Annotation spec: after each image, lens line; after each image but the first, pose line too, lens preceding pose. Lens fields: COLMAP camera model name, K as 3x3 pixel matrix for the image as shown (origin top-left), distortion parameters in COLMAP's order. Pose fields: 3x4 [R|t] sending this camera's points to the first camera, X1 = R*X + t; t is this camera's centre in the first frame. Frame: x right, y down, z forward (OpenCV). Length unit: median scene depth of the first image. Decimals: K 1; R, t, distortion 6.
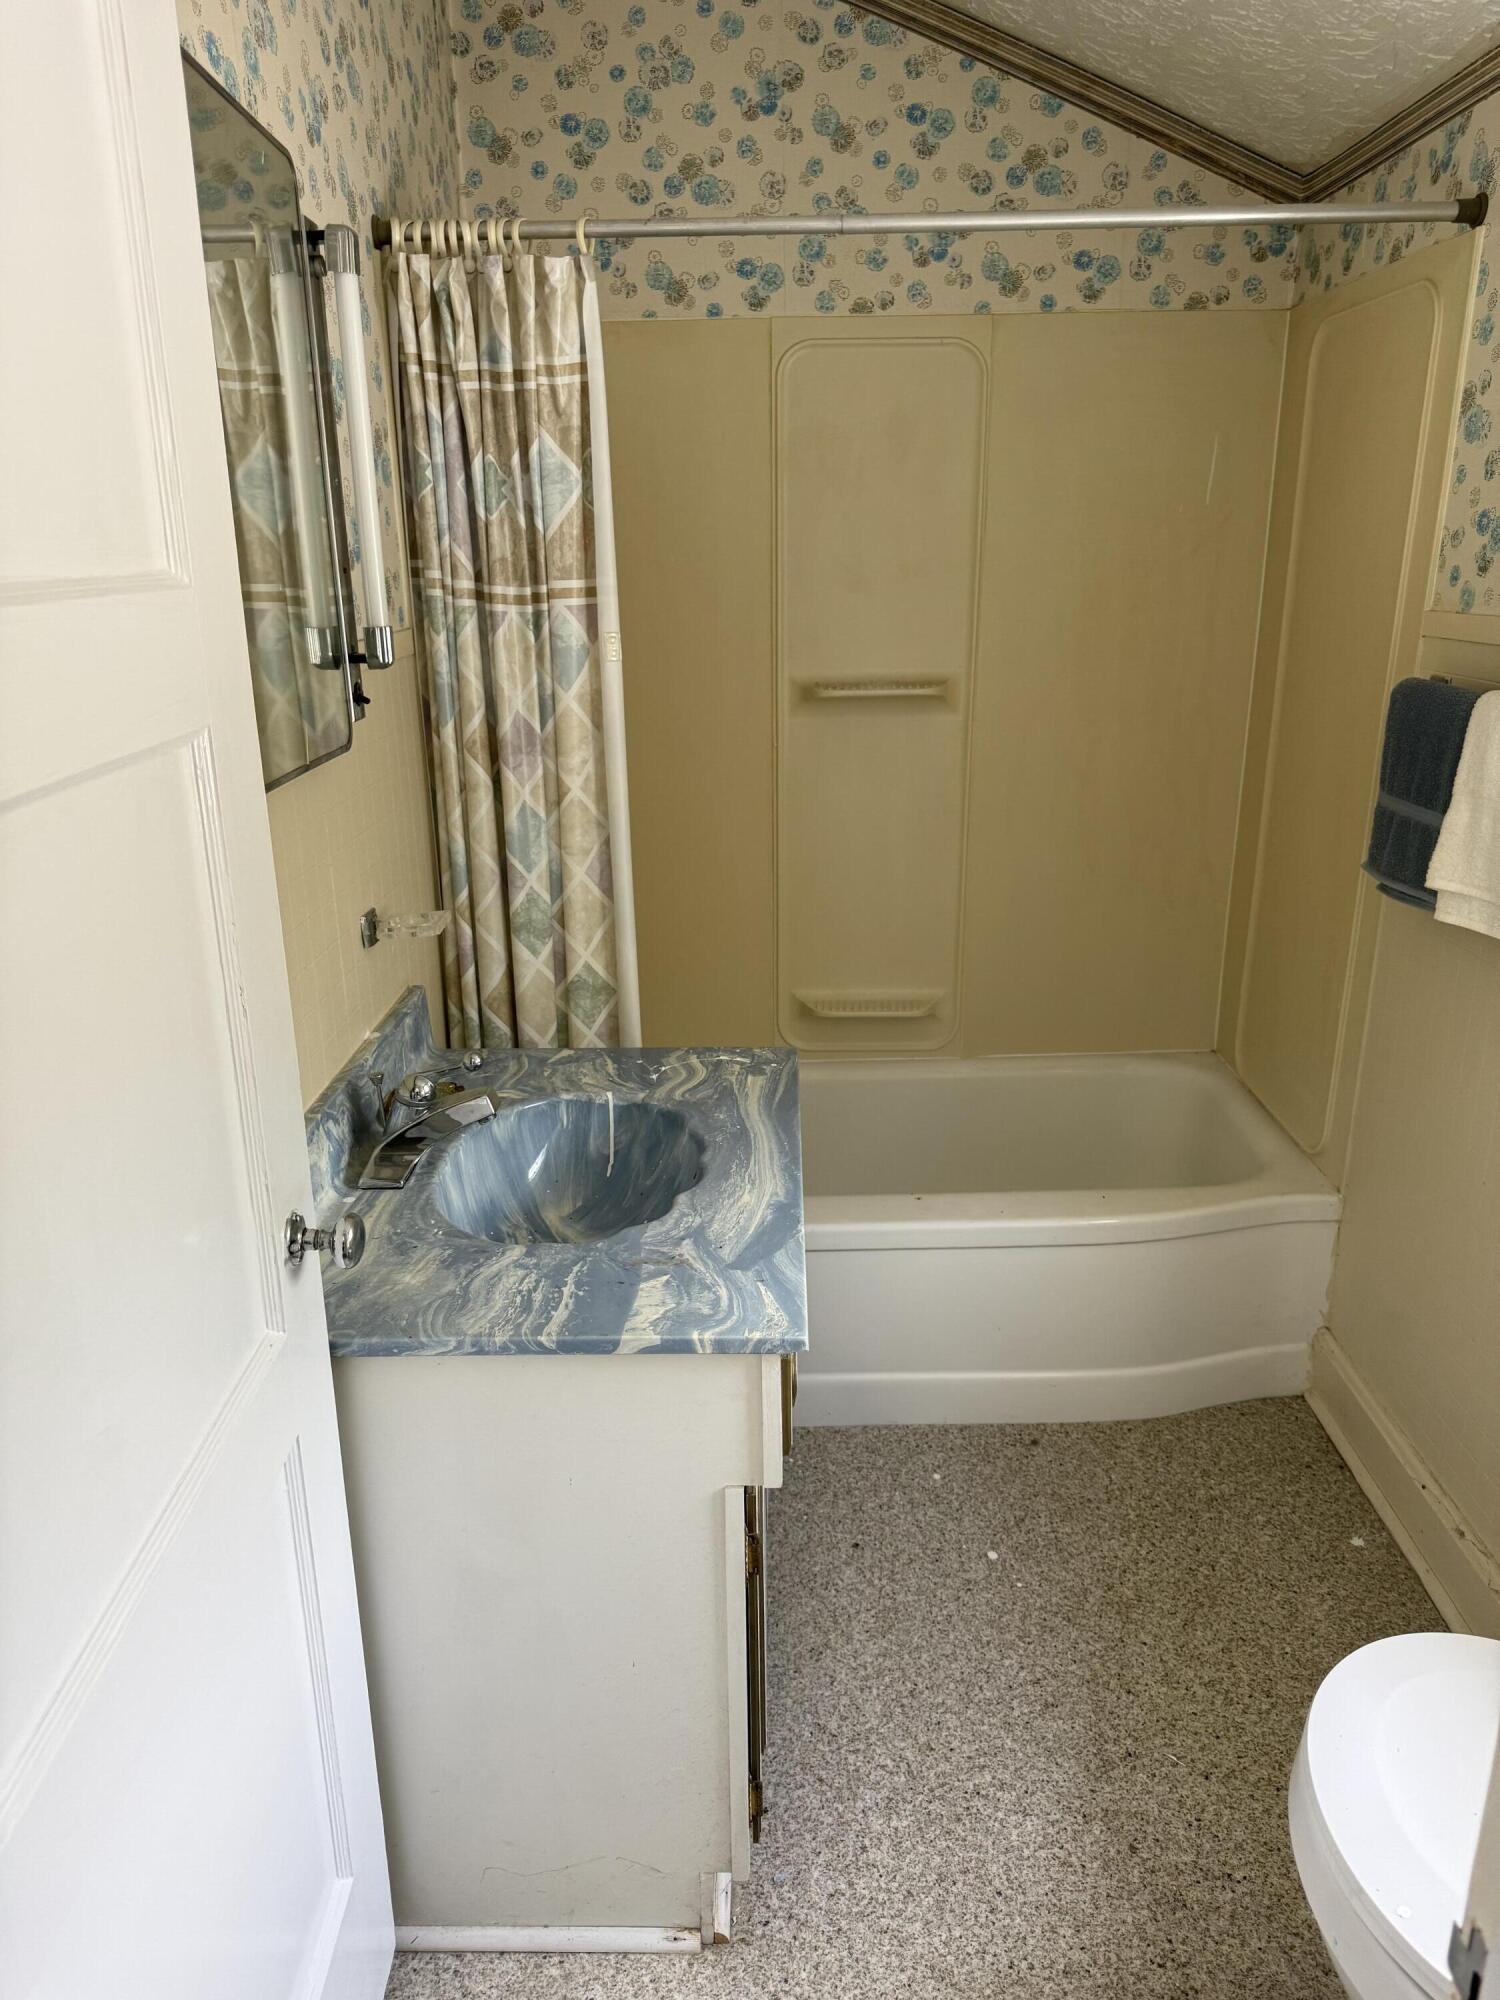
lens RADIAL K [[1402.8, 0, 752.7], [0, 1402.8, 1031.8], [0, 0, 1]] dist [0.023527, -0.036885]
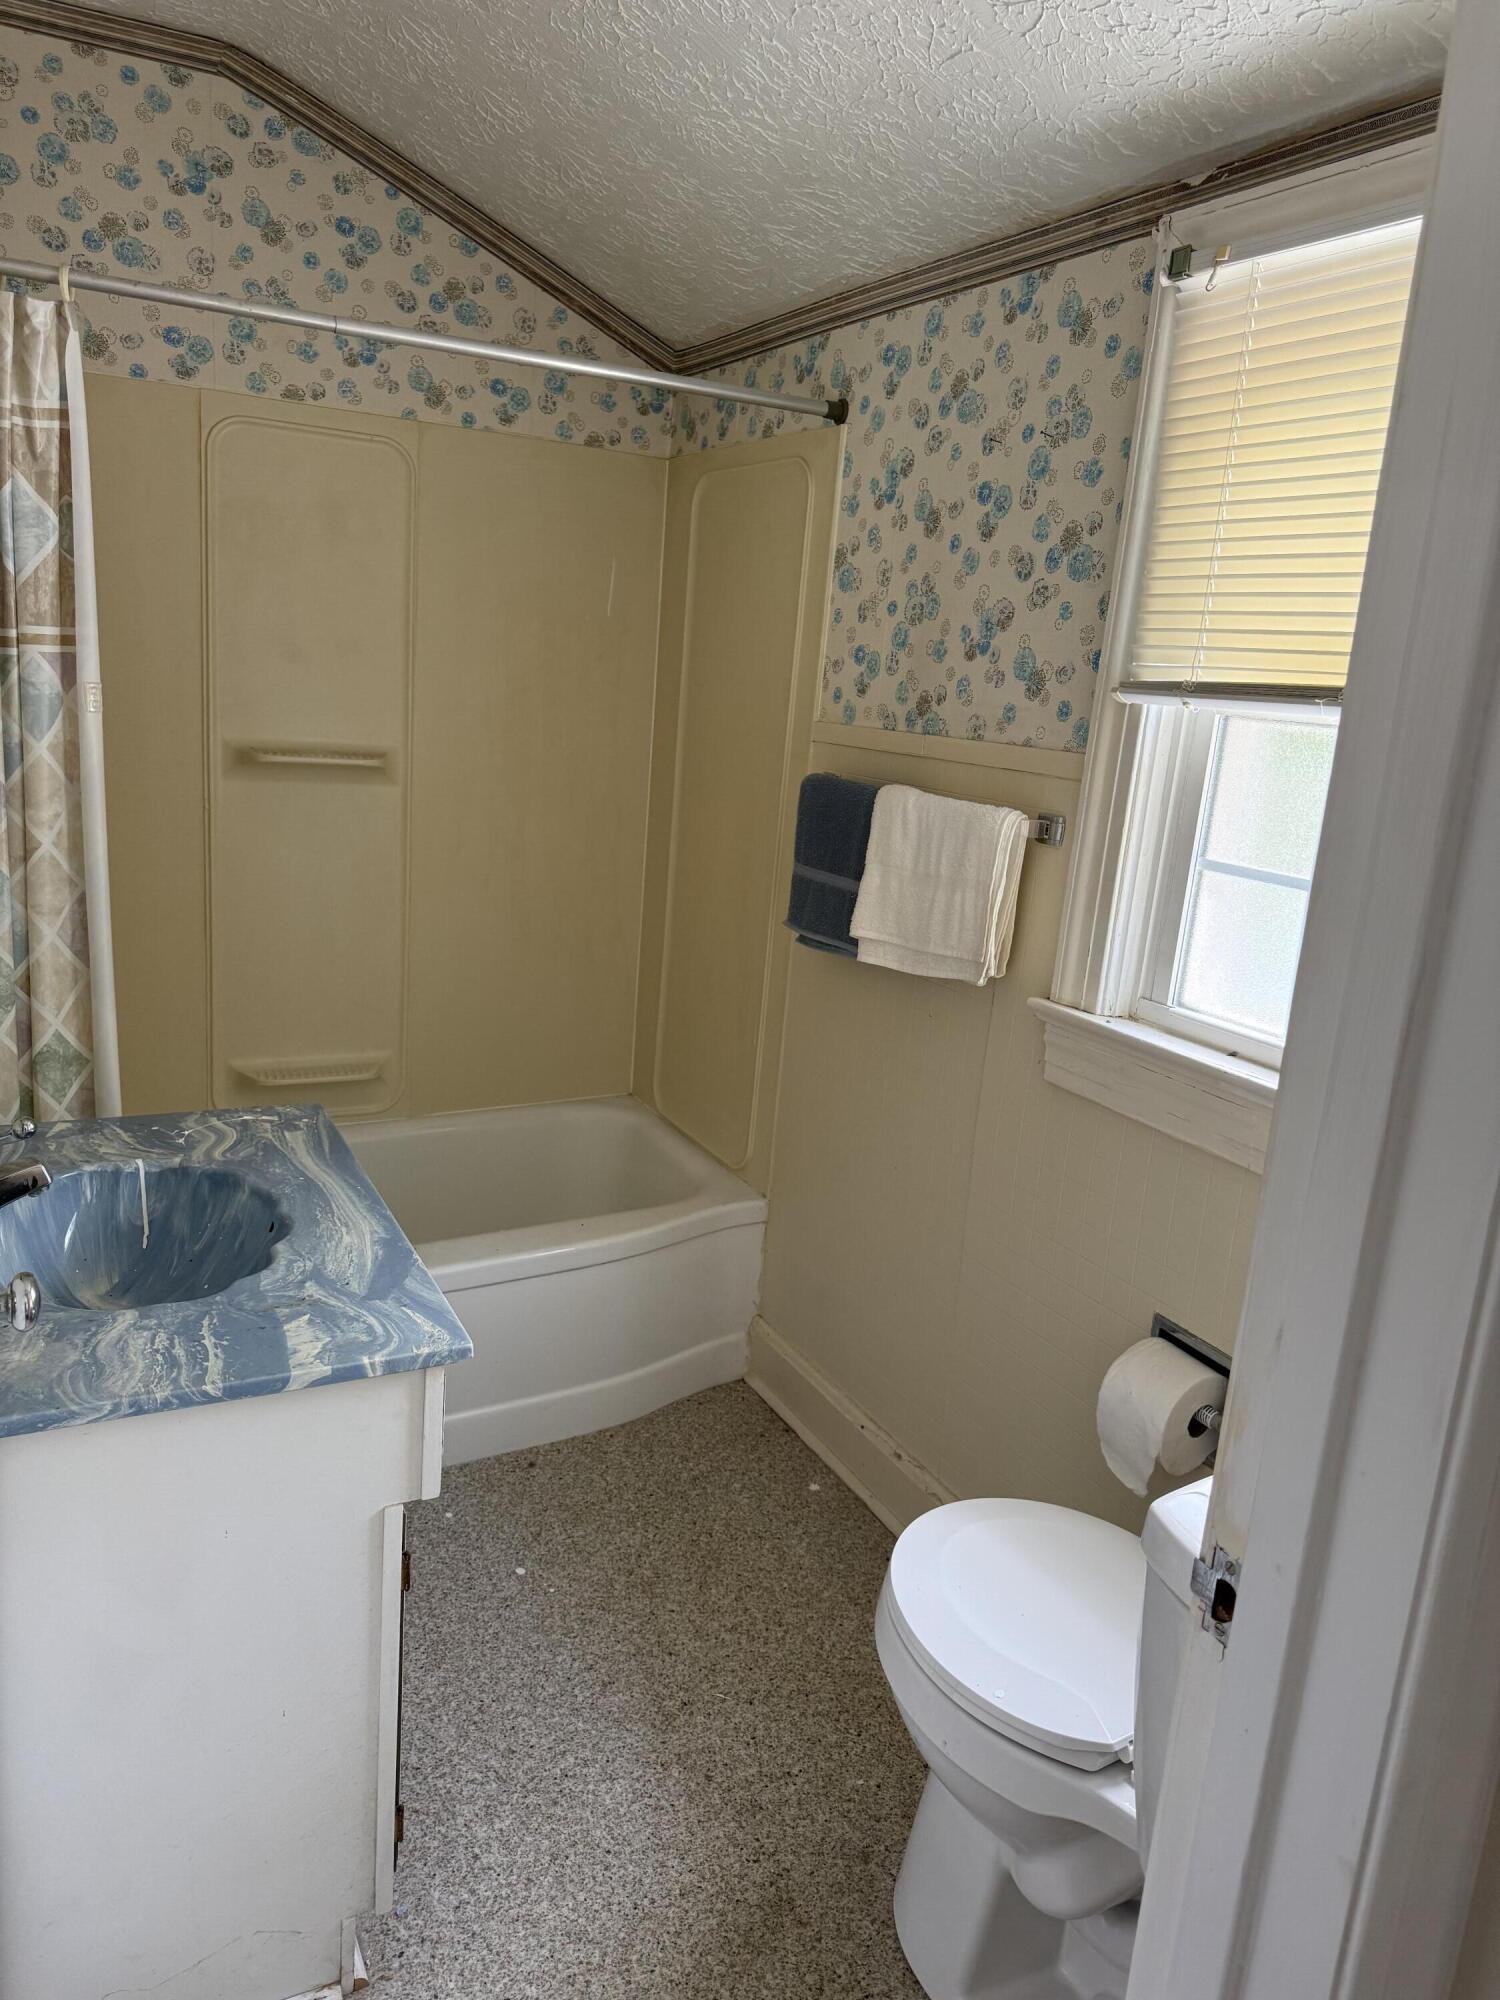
lens RADIAL K [[1412.5, 0, 750.4], [0, 1412.5, 1035.0], [0, 0, 1]] dist [-0.001113, -0.008916]
pose [[0.872947, -0.044344, 0.485795, -0.192369], [0.072141, 0.996645, -0.038658, 0.024701], [-0.482451, 0.068792, 0.873218, -0.044353]]
